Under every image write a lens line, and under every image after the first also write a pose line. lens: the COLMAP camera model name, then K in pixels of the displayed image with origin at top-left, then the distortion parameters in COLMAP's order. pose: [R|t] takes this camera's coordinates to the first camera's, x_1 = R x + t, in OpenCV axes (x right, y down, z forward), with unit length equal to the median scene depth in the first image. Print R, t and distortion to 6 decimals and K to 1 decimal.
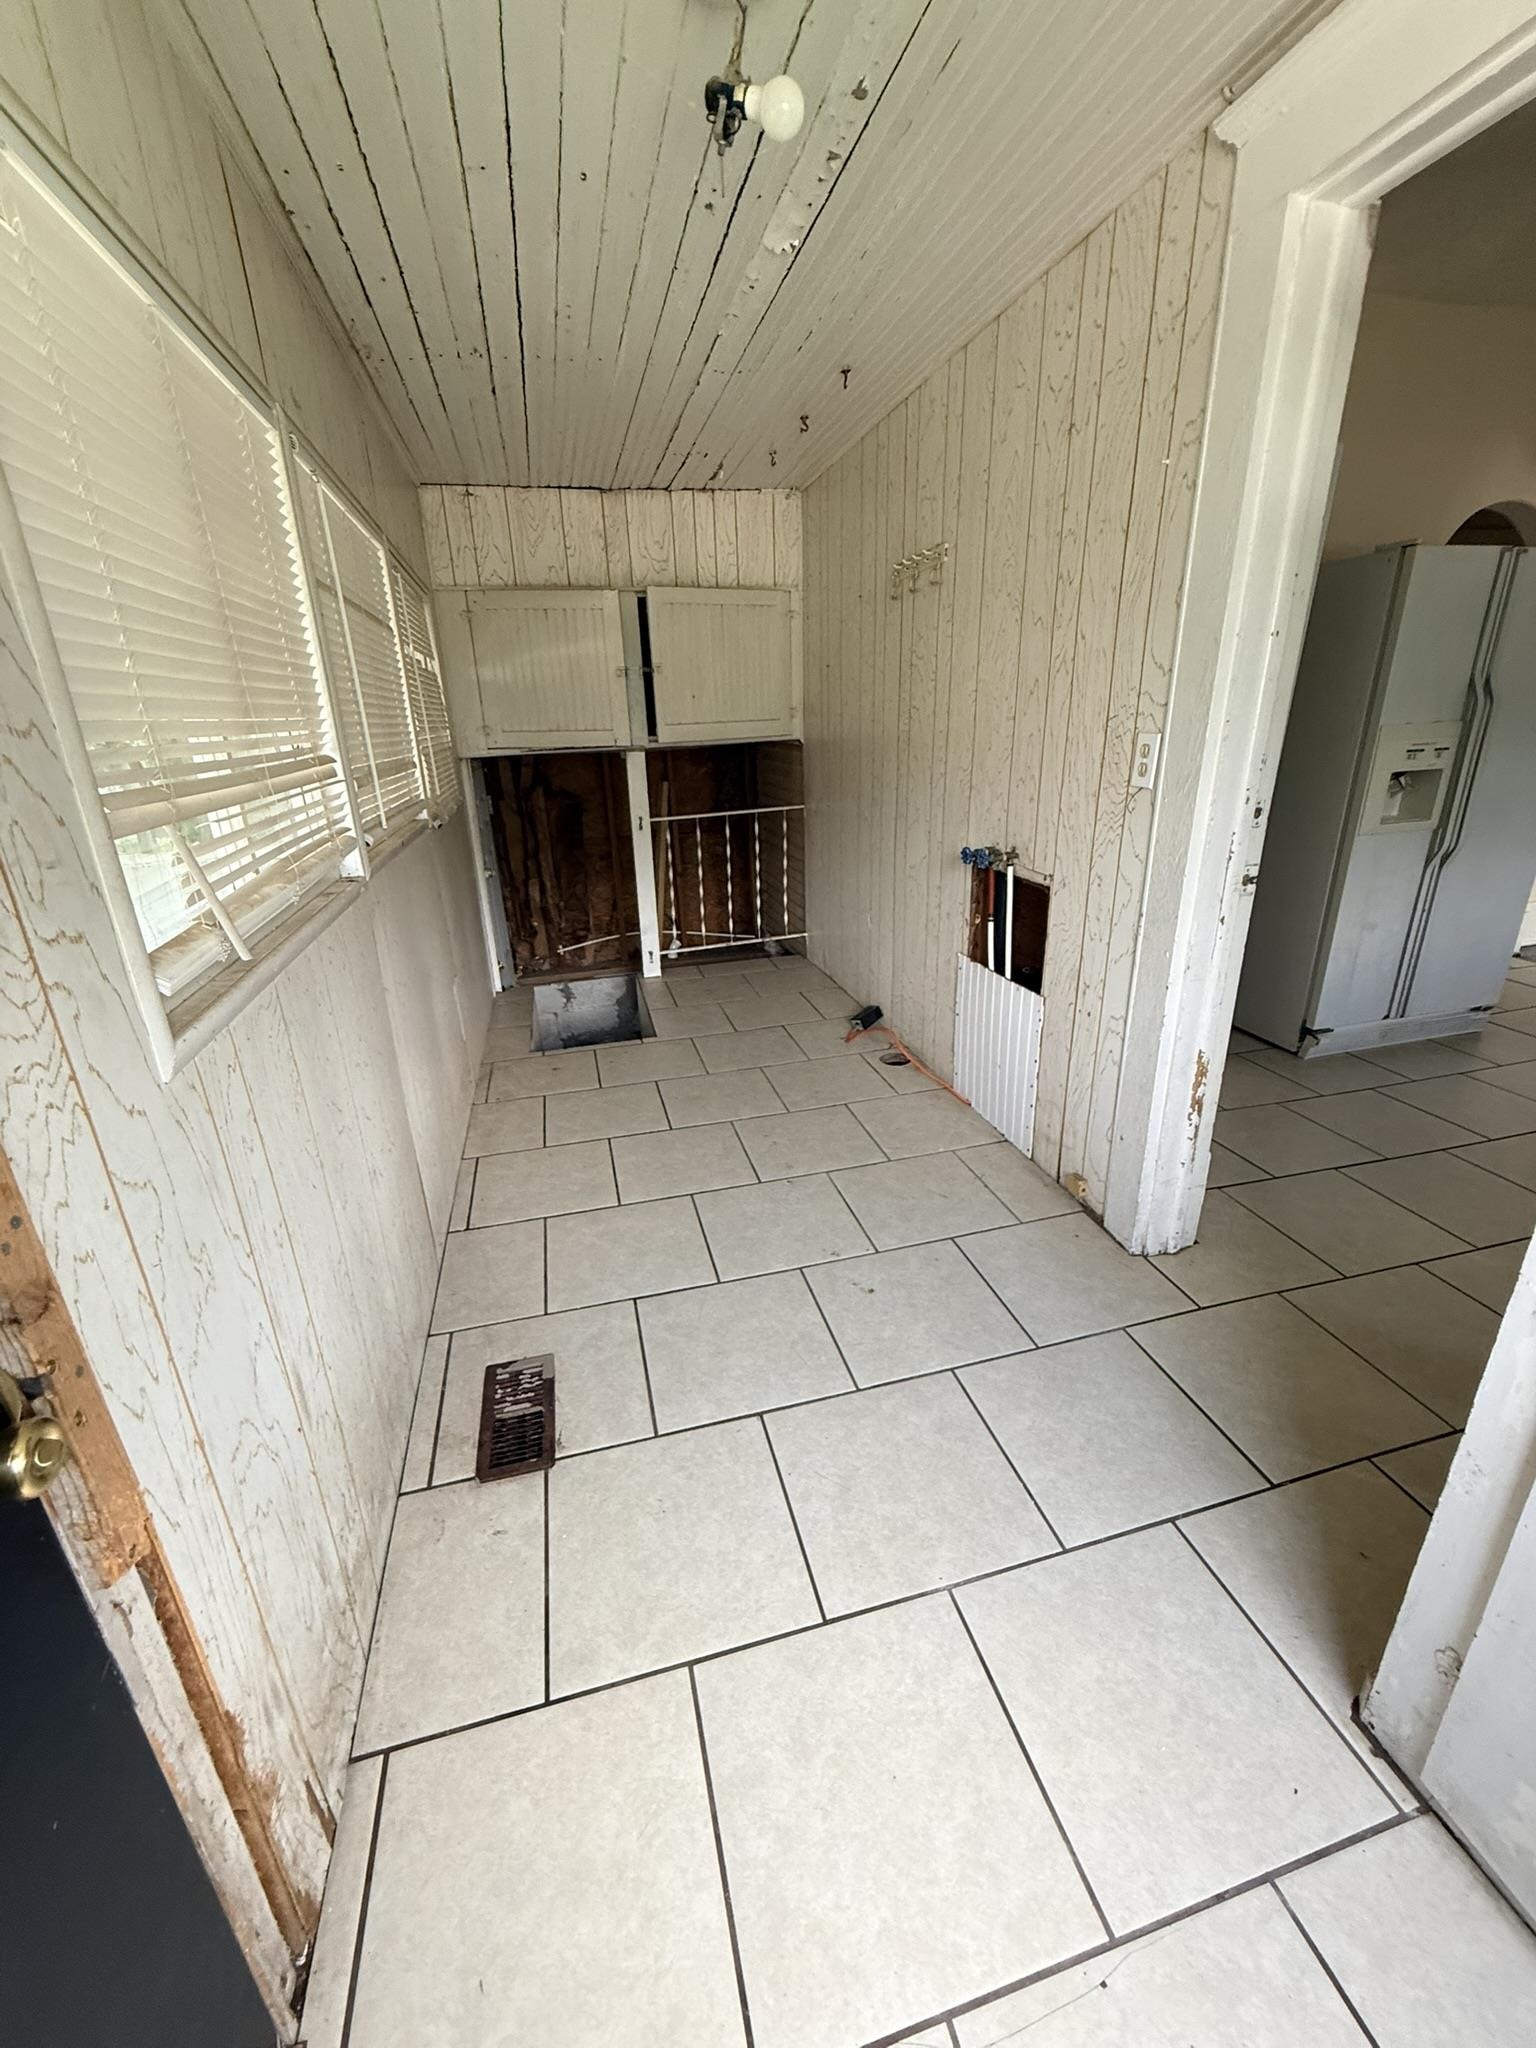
lens RADIAL K [[819.9, 0, 766.2], [0, 819.9, 1020.0], [0, 0, 1]] dist [-0.000286, 0.000256]
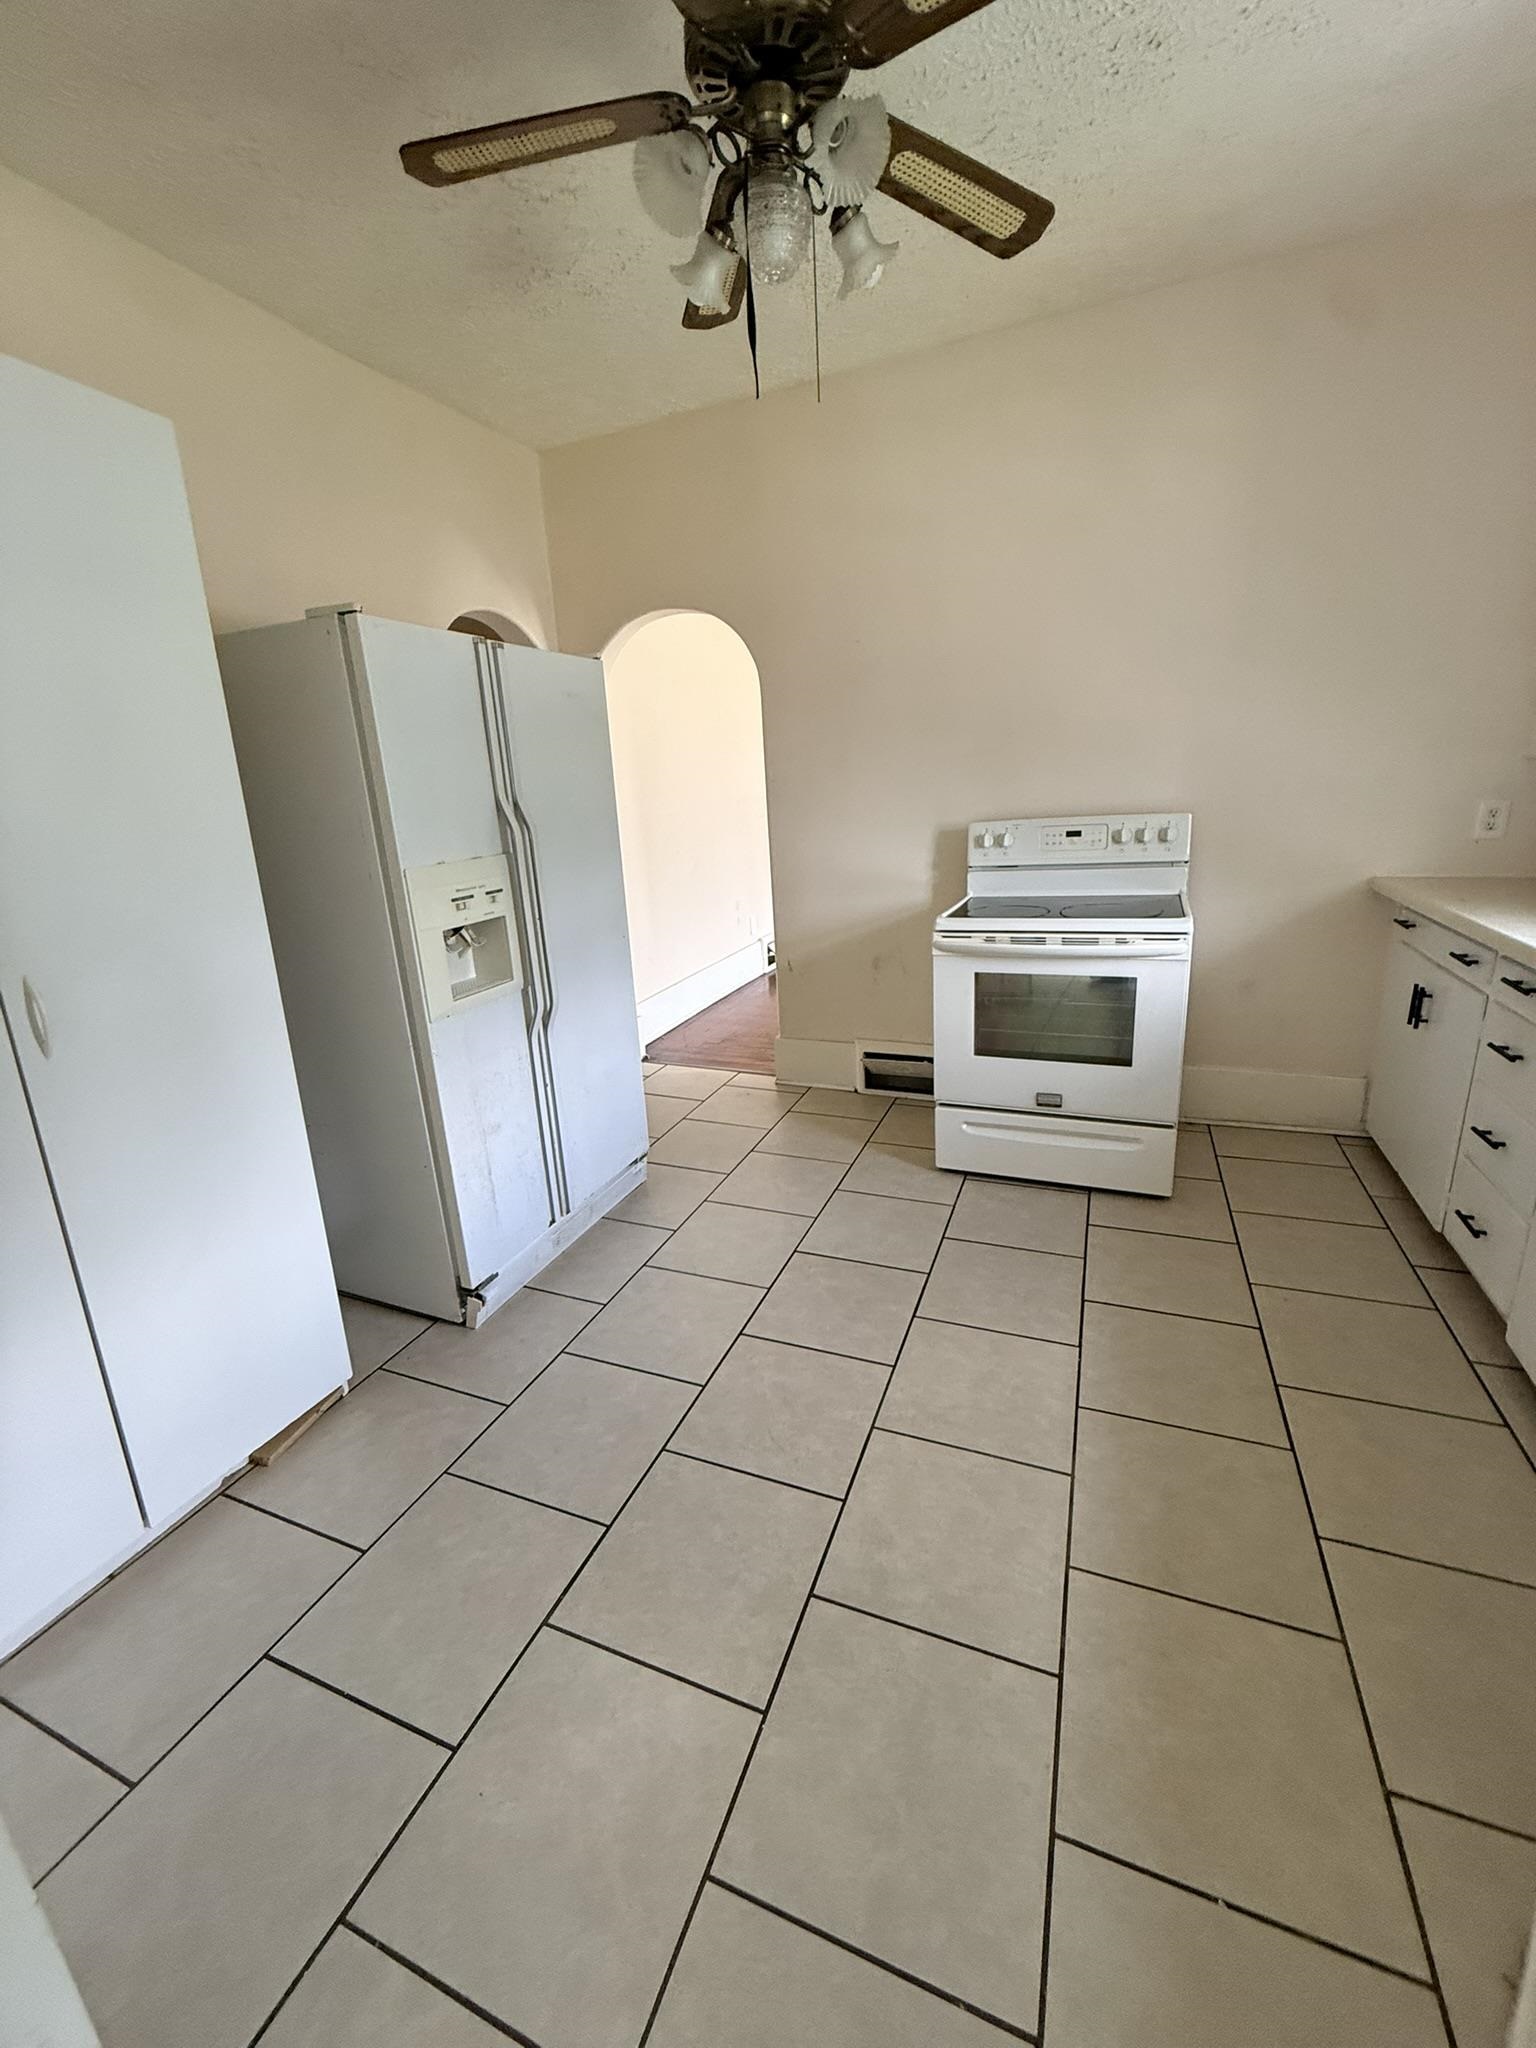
lens RADIAL K [[819.9, 0, 767.9], [0, 819.9, 1024.5], [0, 0, 1]] dist [-0.000286, 0.000256]
pose [[0.602482, -0.223833, 0.766104, 0.349627], [0.303070, 0.952135, 0.039844, -0.158046], [-0.738353, 0.208178, 0.641481, 0.336880]]
